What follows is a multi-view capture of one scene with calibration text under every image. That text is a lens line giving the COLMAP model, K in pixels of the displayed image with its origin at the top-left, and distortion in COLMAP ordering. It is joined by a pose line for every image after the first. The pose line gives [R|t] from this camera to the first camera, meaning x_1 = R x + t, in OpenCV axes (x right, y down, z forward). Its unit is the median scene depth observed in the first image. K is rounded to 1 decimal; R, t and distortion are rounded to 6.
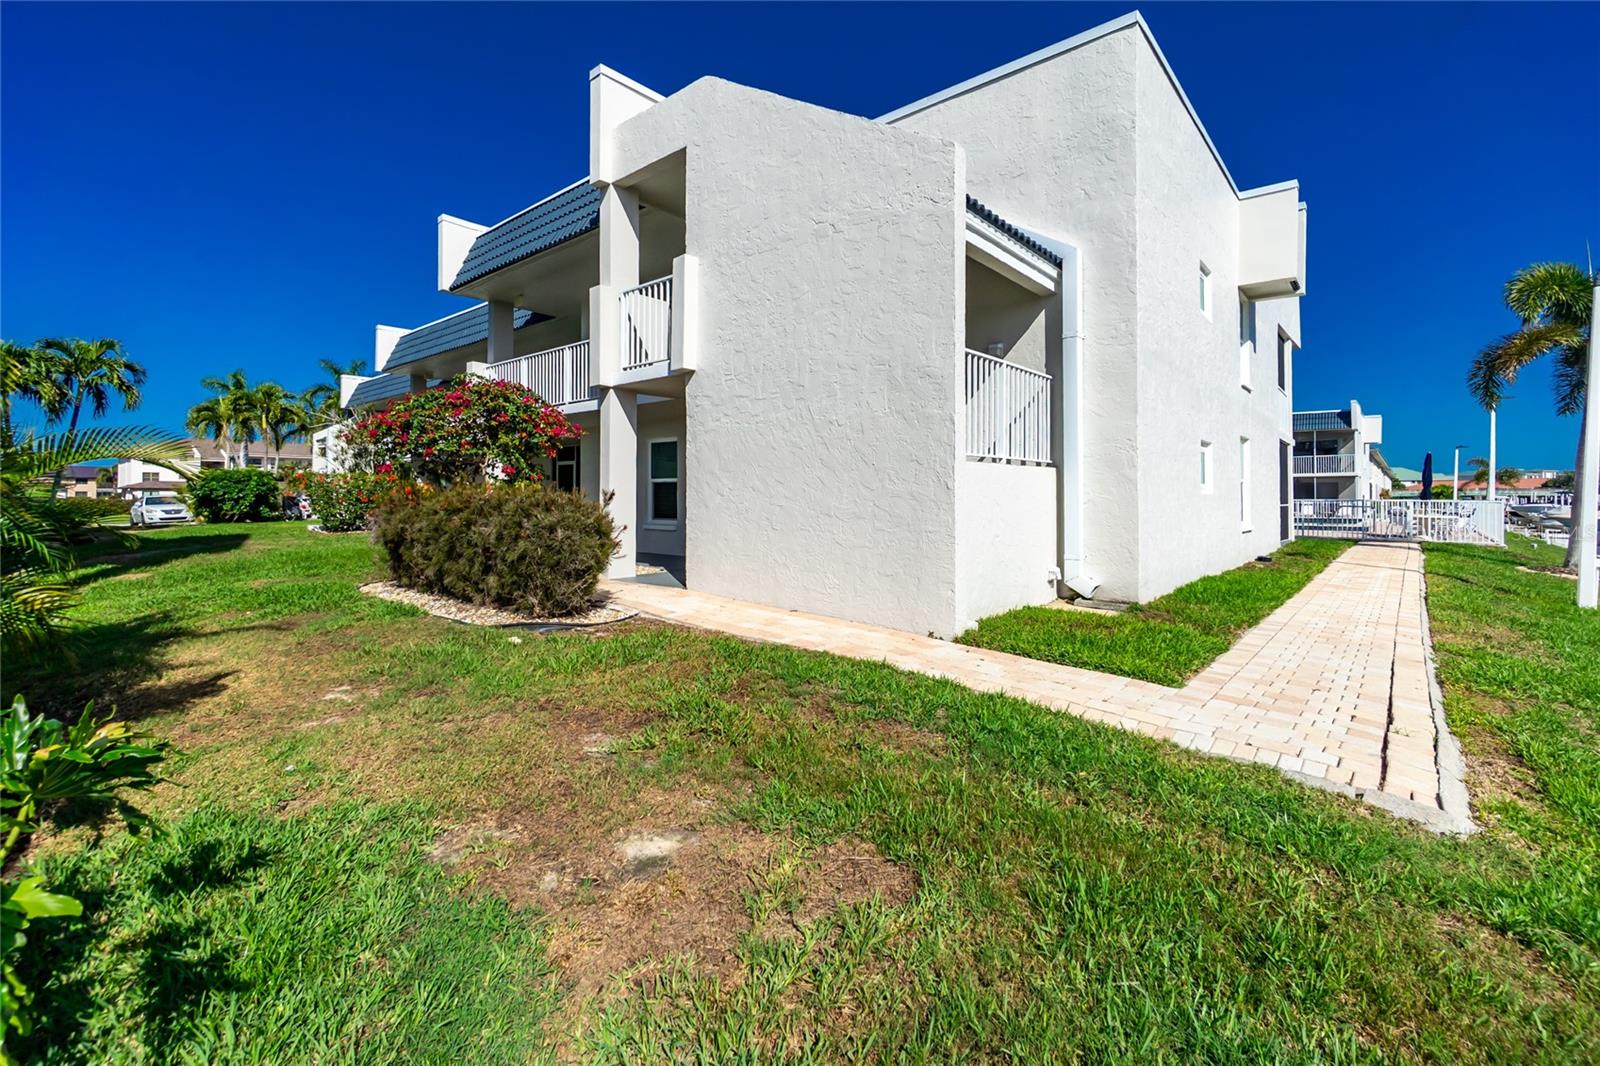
lens RADIAL K [[696.9, 0, 804.5], [0, 696.9, 494.7], [0, 0, 1]] dist [-0.000126, 0.001108]
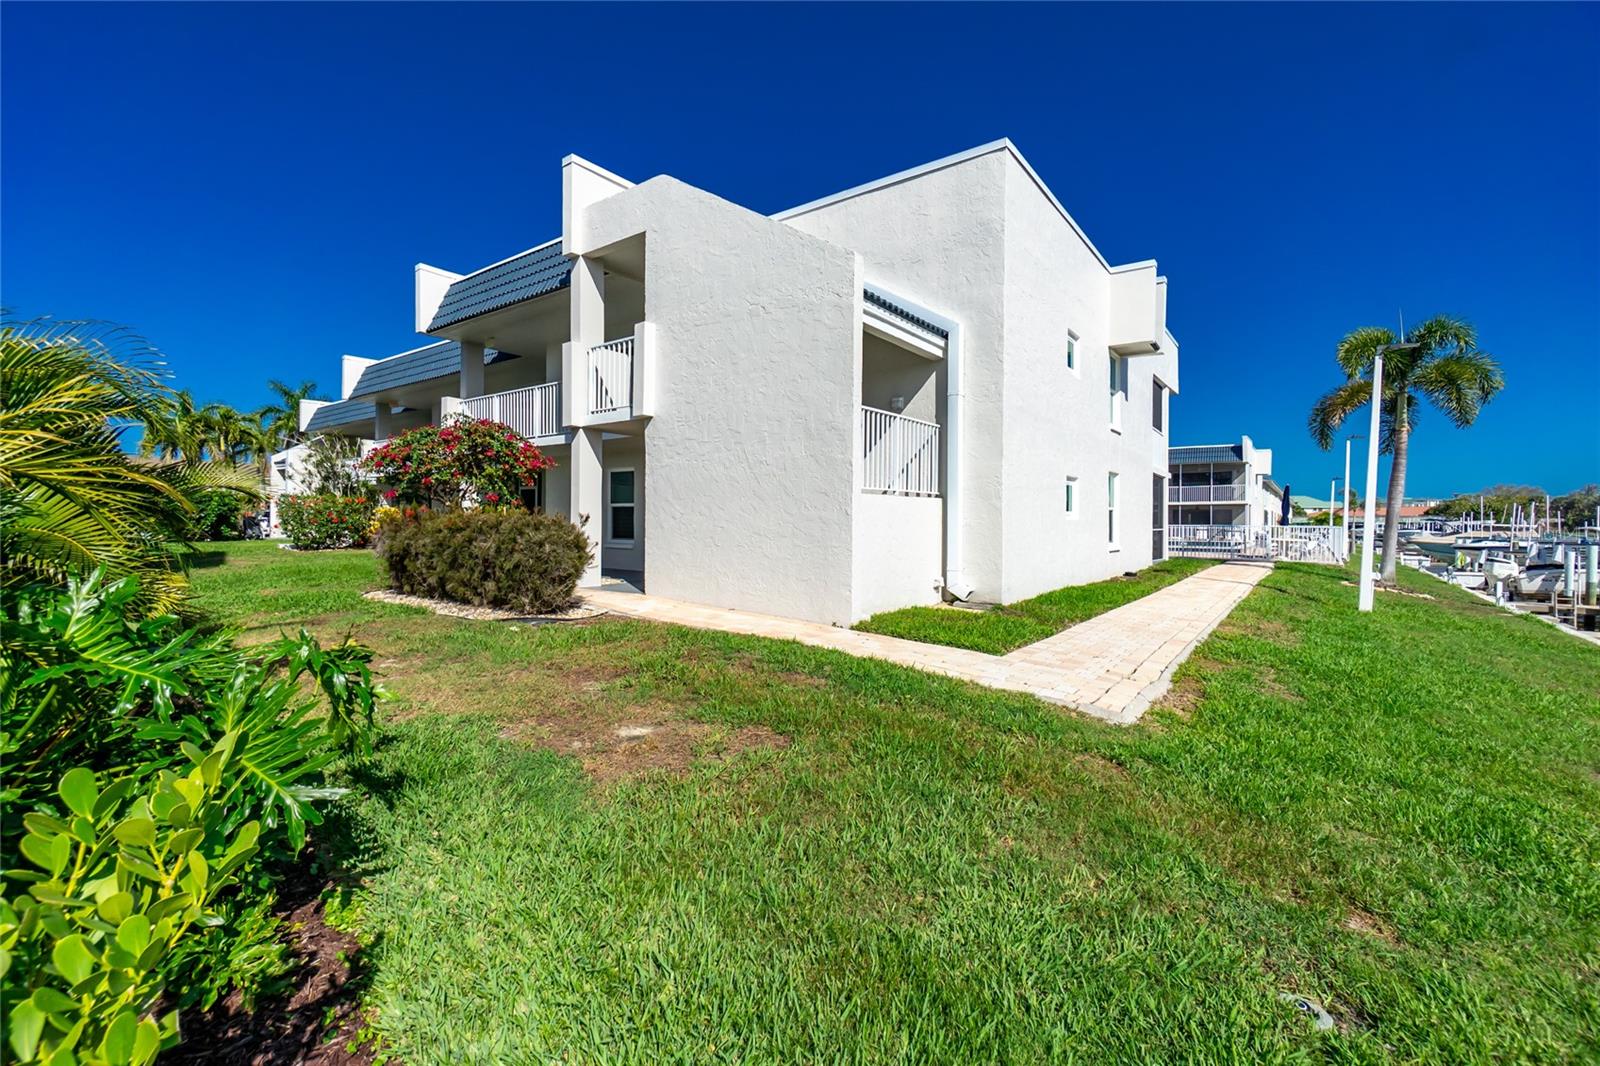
lens RADIAL K [[696.9, 0, 798.2], [0, 696.9, 530.3], [0, 0, 1]] dist [-0.000126, 0.001108]
pose [[0.997936, 0.004934, 0.064034, 0.021044], [-0.006072, 0.999827, 0.017579, -0.000959], [-0.063936, -0.017932, 0.997793, -0.246852]]
